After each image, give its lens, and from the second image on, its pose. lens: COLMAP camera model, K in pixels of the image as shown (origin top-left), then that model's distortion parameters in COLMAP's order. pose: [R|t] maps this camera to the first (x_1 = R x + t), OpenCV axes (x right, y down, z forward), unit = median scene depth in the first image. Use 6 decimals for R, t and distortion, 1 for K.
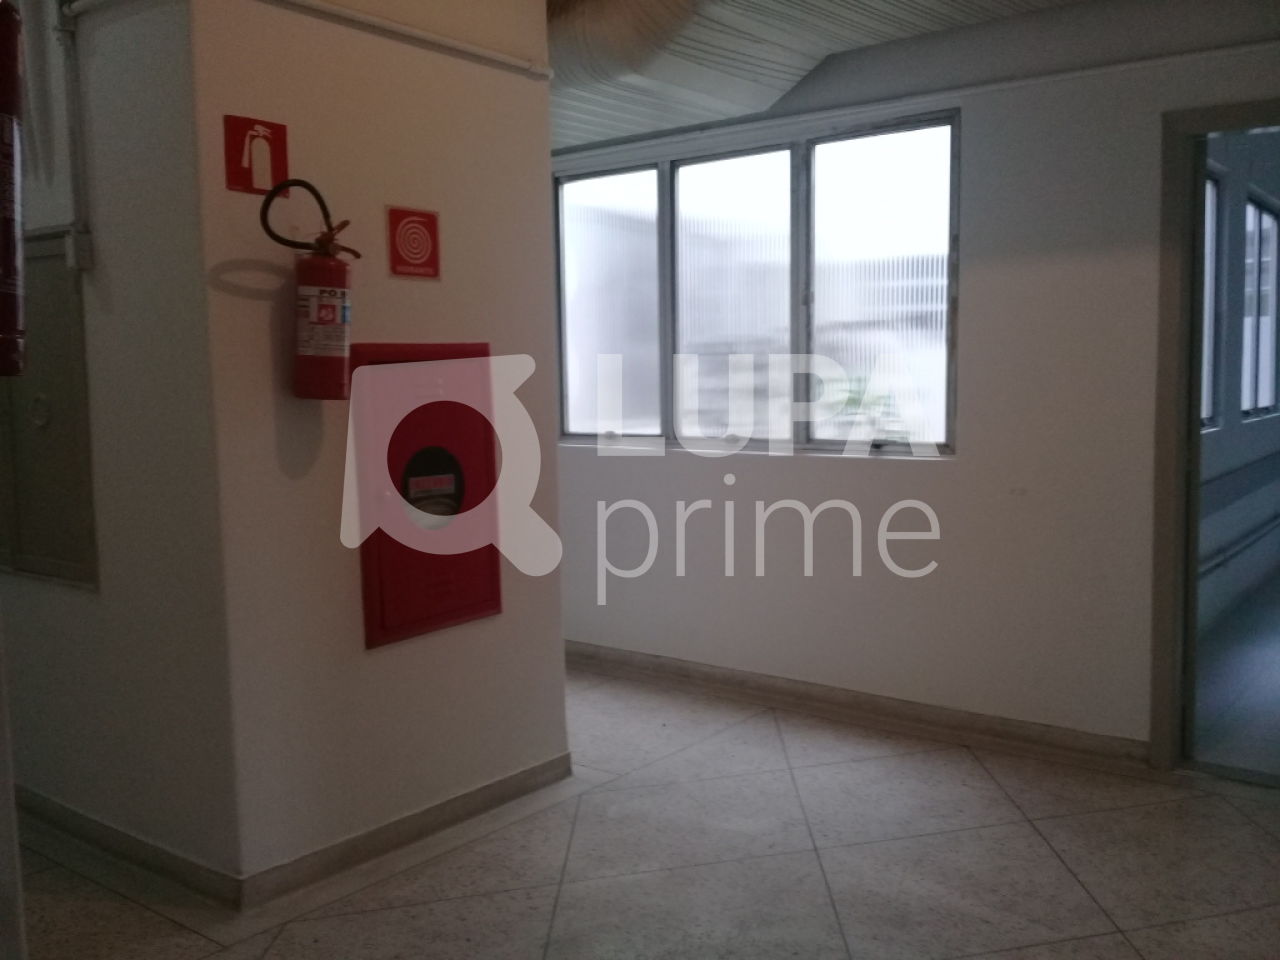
lens RADIAL K [[1175.0, 0, 640.0], [0, 1175.0, 480.0], [0, 0, 1]] dist [0.091698, -0.175385]
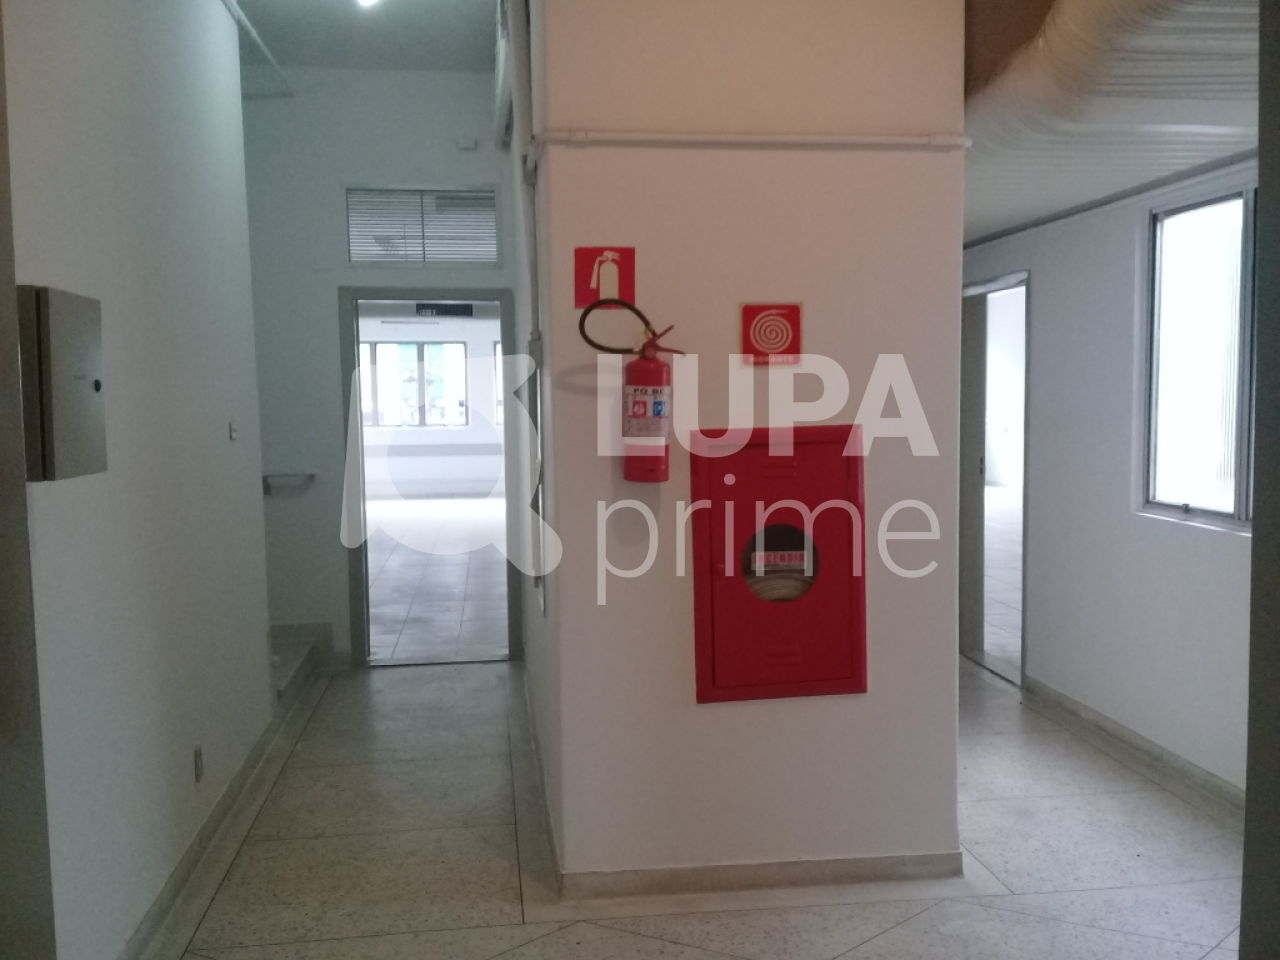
lens RADIAL K [[1175.0, 0, 640.0], [0, 1175.0, 480.0], [0, 0, 1]] dist [0.091698, -0.175385]
pose [[0.714587, 0.059058, -0.697049, 0.486449], [-0.062612, 0.997830, 0.020355, -0.084792], [0.696739, 0.029098, 0.716734, 0.158893]]
